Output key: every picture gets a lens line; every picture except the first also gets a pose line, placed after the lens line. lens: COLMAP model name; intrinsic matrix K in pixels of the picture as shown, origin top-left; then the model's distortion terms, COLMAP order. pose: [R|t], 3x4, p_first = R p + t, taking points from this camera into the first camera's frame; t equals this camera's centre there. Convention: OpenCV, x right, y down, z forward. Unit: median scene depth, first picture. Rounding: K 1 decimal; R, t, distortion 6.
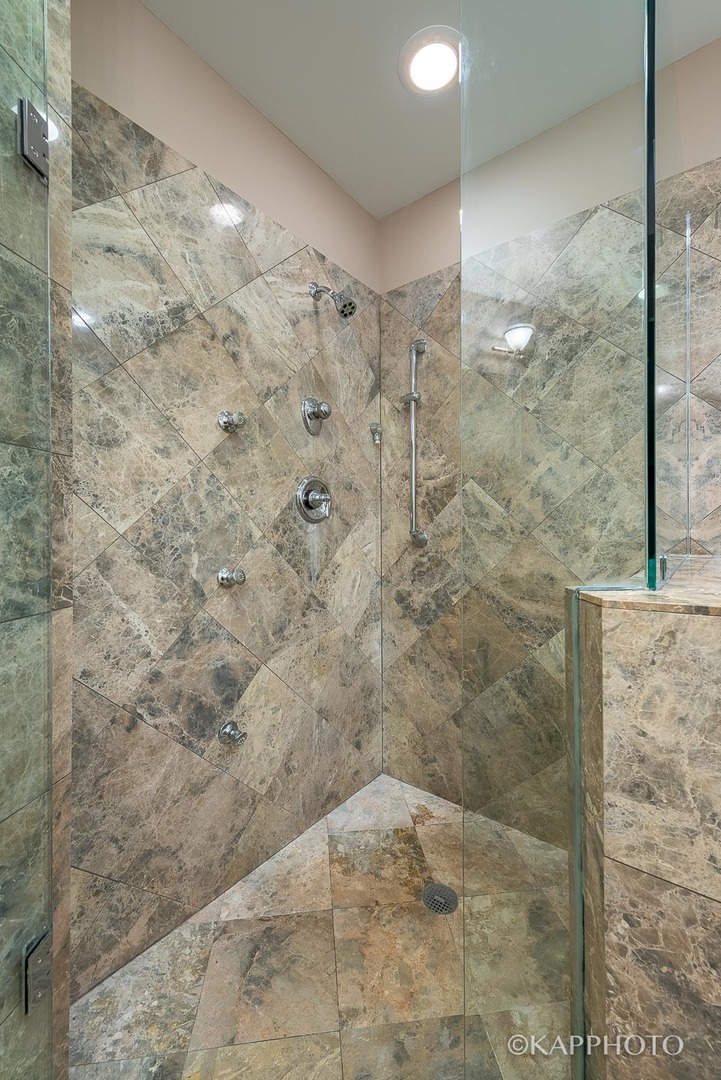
lens RADIAL K [[424.9, 0, 371.3], [0, 424.9, 524.8], [0, 0, 1]] dist [0.012290, -0.002895]
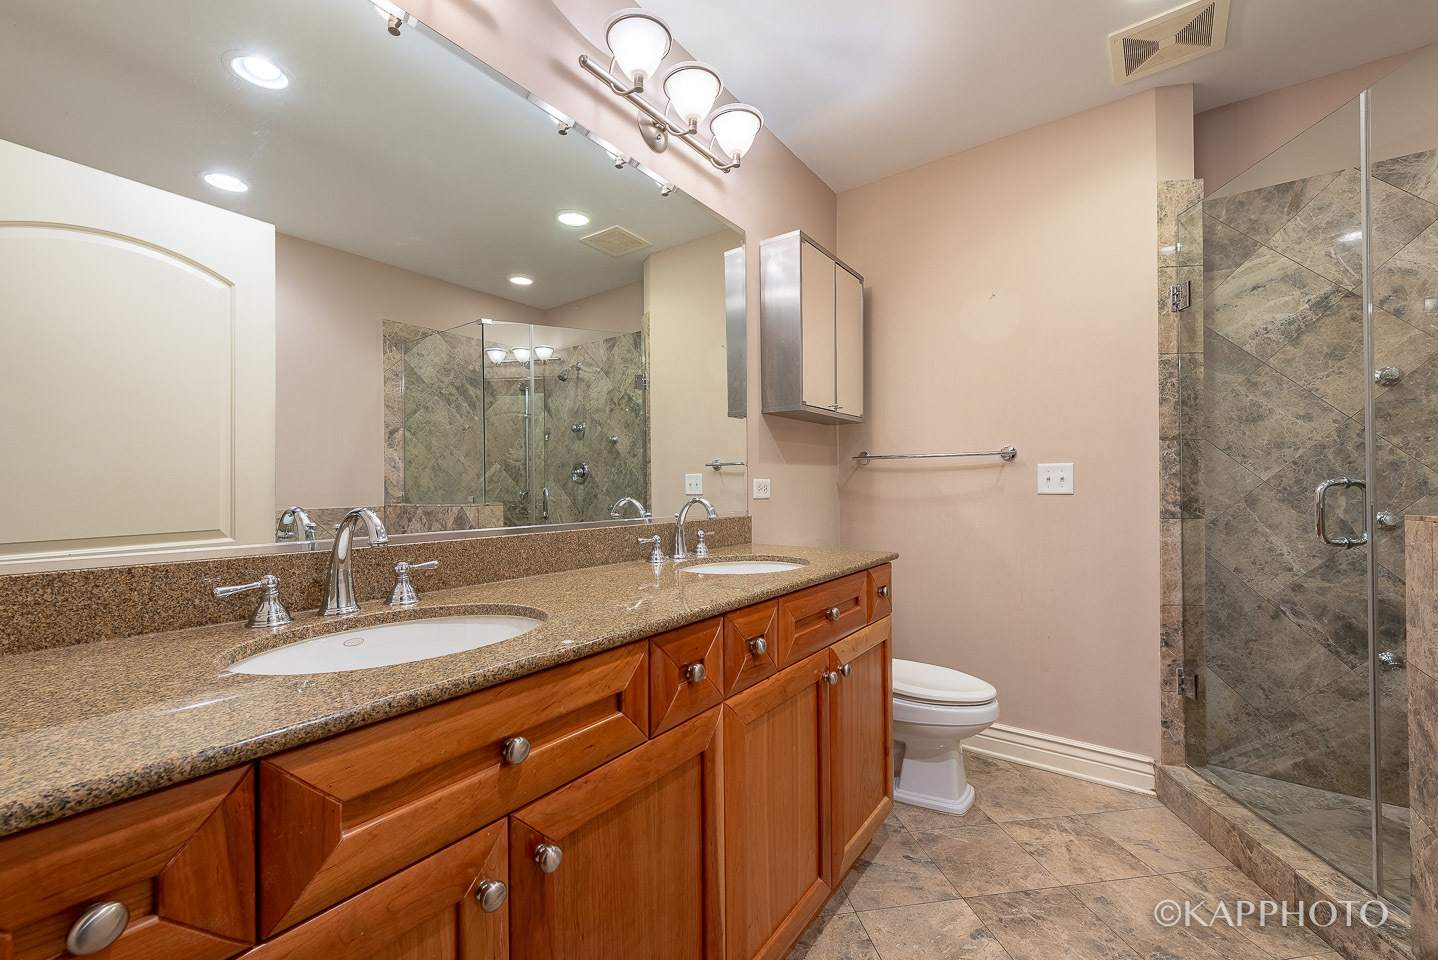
lens RADIAL K [[583.8, 0, 712.6], [0, 583.8, 489.6], [0, 0, 1]] dist [0.002975, 0.000009]
pose [[-0.002971, 0.016500, -0.999859, 1.280065], [0.022263, 0.999617, 0.016430, -0.020342], [0.999748, -0.022211, -0.003337, -0.788443]]
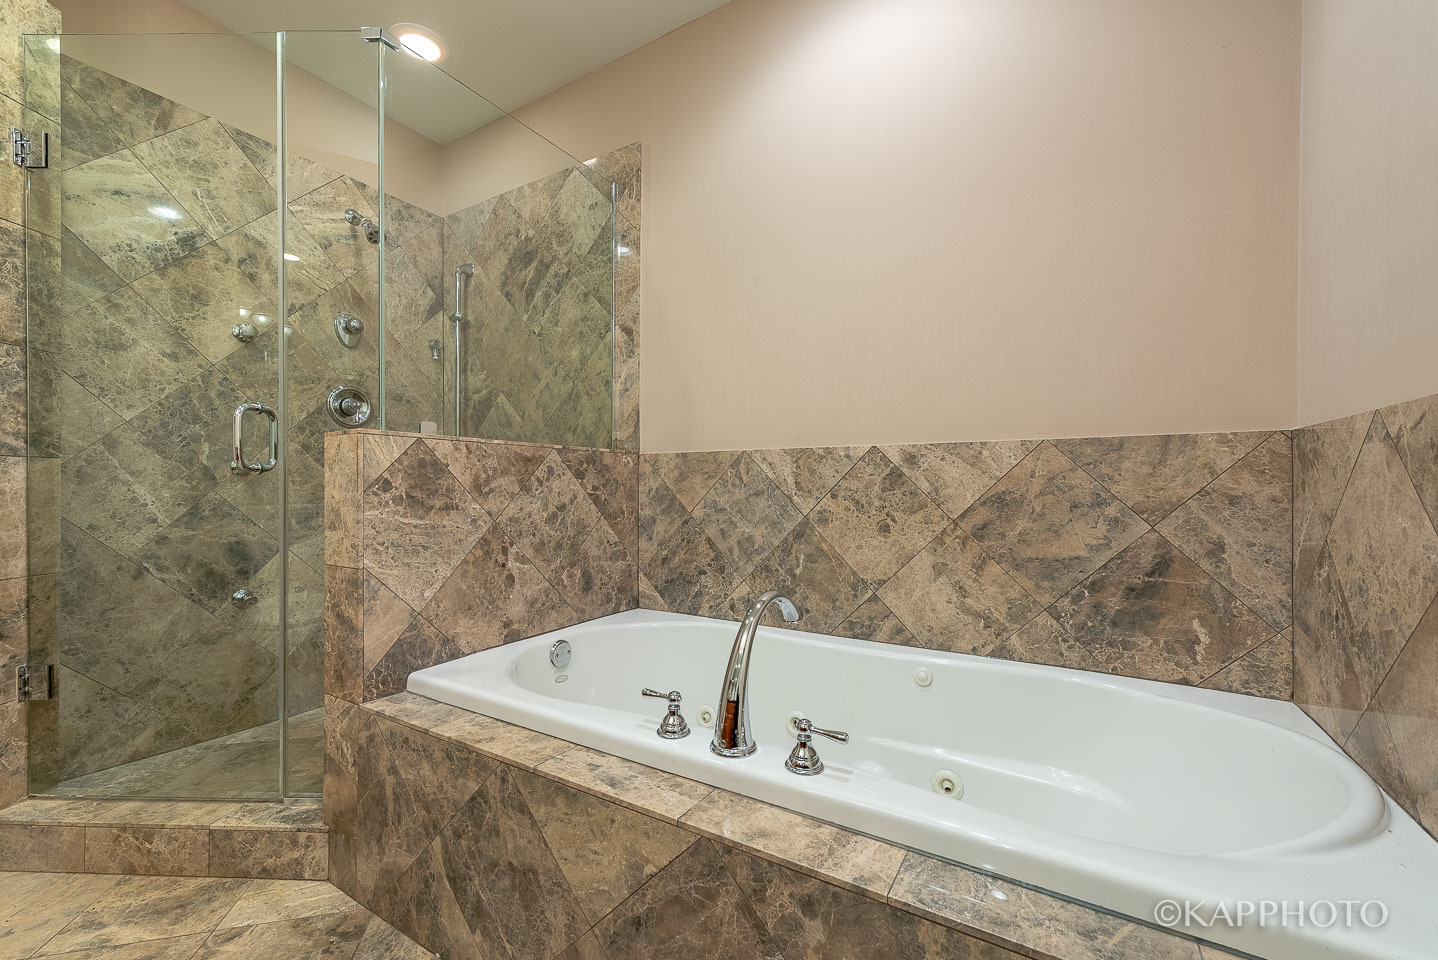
lens RADIAL K [[583.8, 0, 711.3], [0, 583.8, 489.9], [0, 0, 1]] dist [0.002975, 0.000009]
pose [[0.996449, 0.016069, 0.082651, 0.896027], [-0.017284, 0.999753, 0.014005, 0.156062], [-0.082406, -0.015384, 0.996480, -0.780114]]
